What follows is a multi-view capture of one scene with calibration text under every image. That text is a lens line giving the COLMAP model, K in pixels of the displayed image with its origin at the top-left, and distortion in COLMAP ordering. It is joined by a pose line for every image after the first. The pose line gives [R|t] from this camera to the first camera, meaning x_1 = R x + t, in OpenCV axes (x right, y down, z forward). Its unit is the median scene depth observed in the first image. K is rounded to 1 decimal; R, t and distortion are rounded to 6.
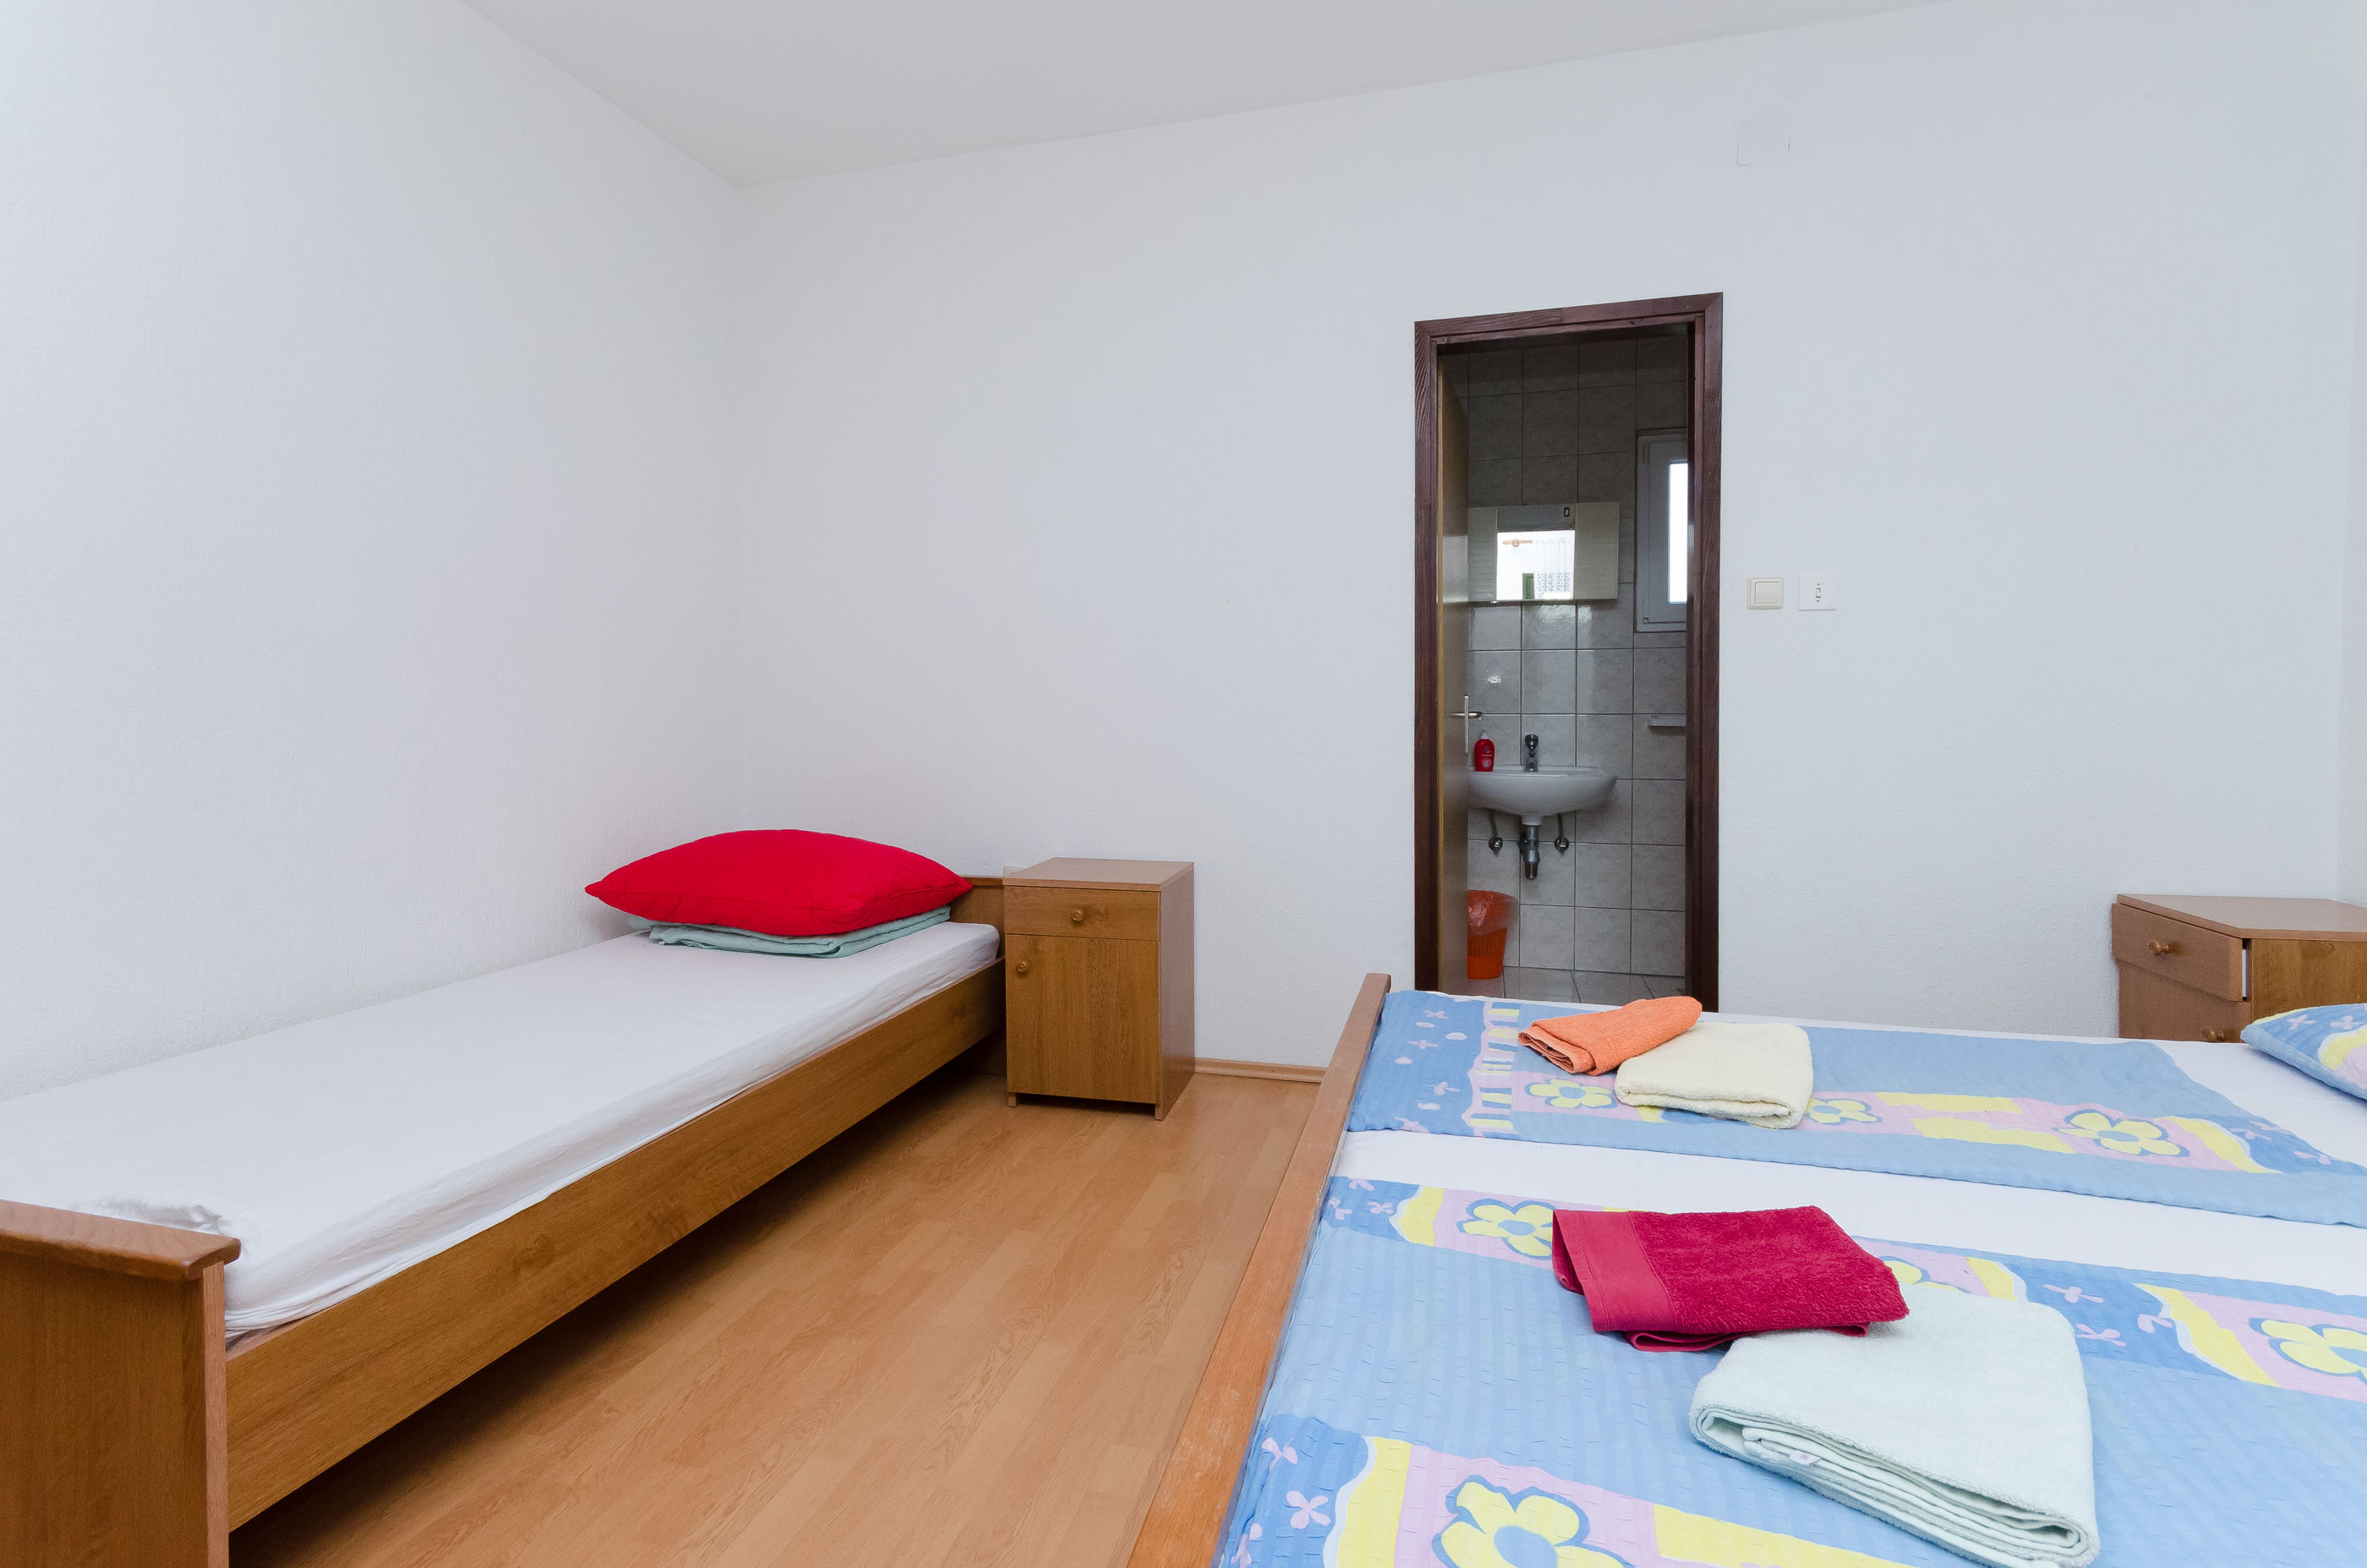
lens RADIAL K [[1081.5, 0, 1180.4], [0, 1081.5, 728.3], [0, 0, 1]] dist [0.000682, 0.000262]
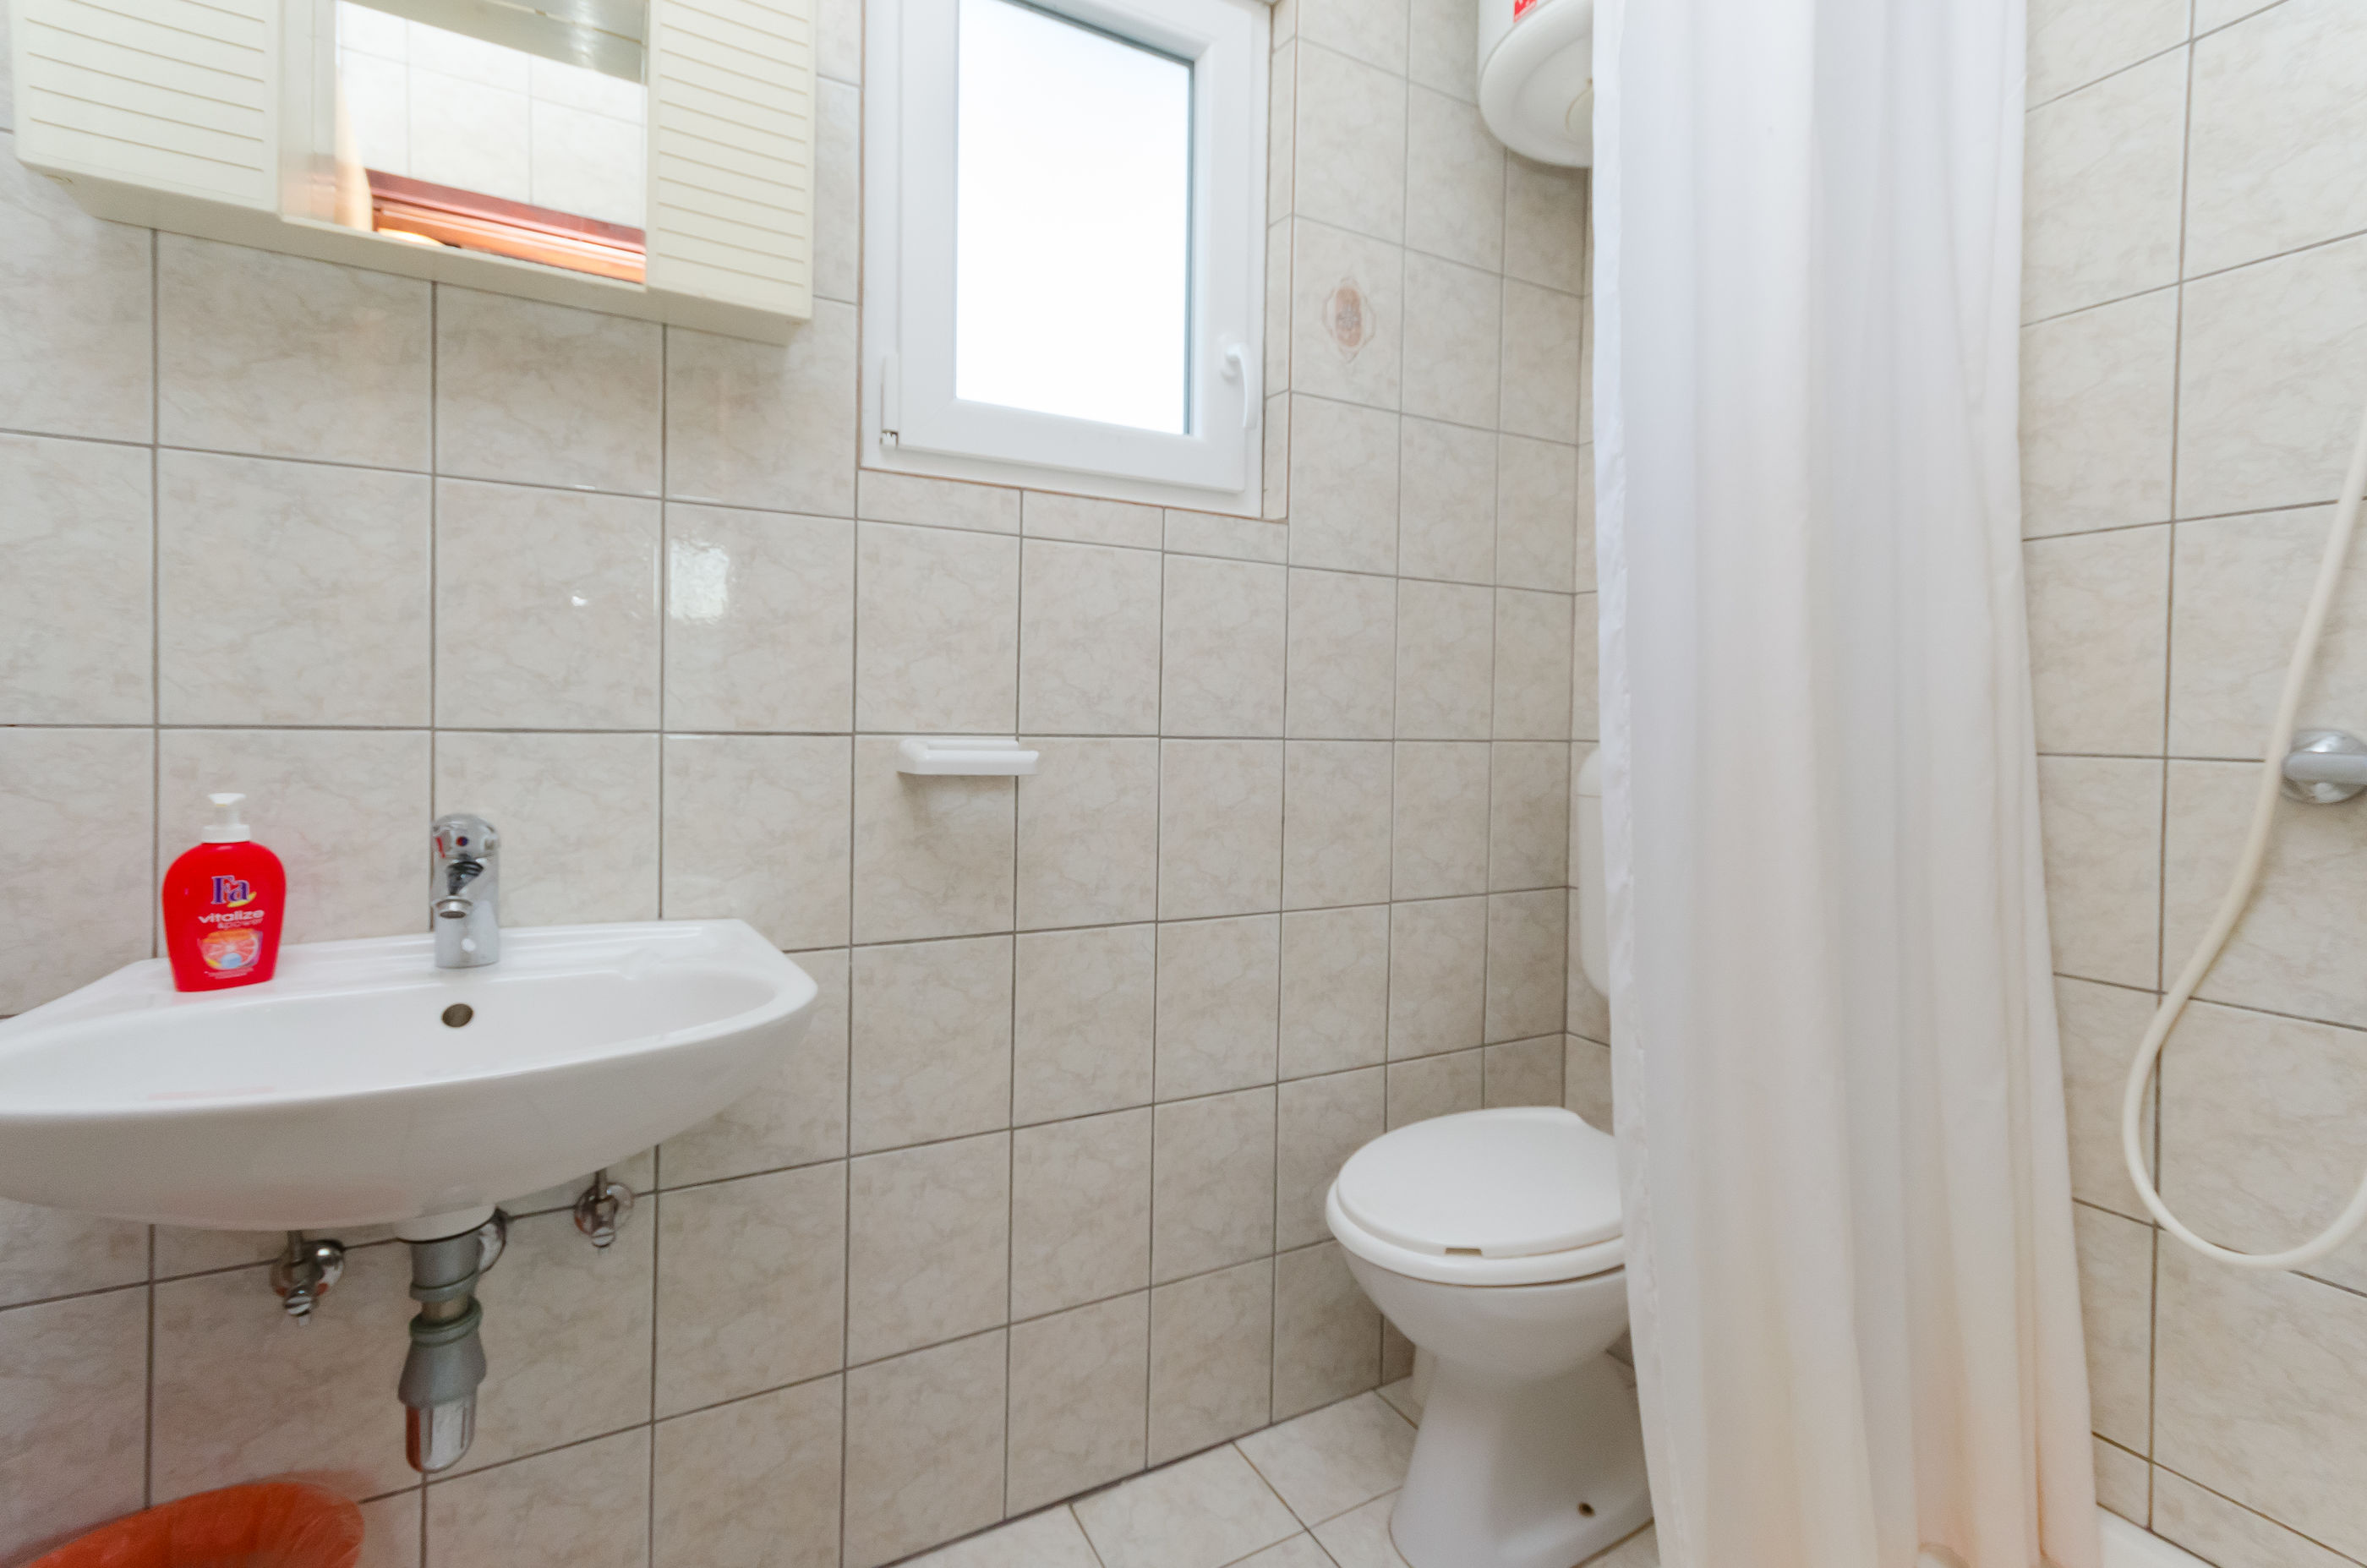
lens RADIAL K [[1029.8, 0, 1177.3], [0, 1029.8, 757.9], [0, 0, 1]] dist [0.005236, -0.000042]
pose [[0.725377, -0.013157, 0.688226, 0.426124], [-0.005862, 0.999663, 0.025289, -0.020713], [-0.688327, -0.022378, 0.725056, 1.097076]]
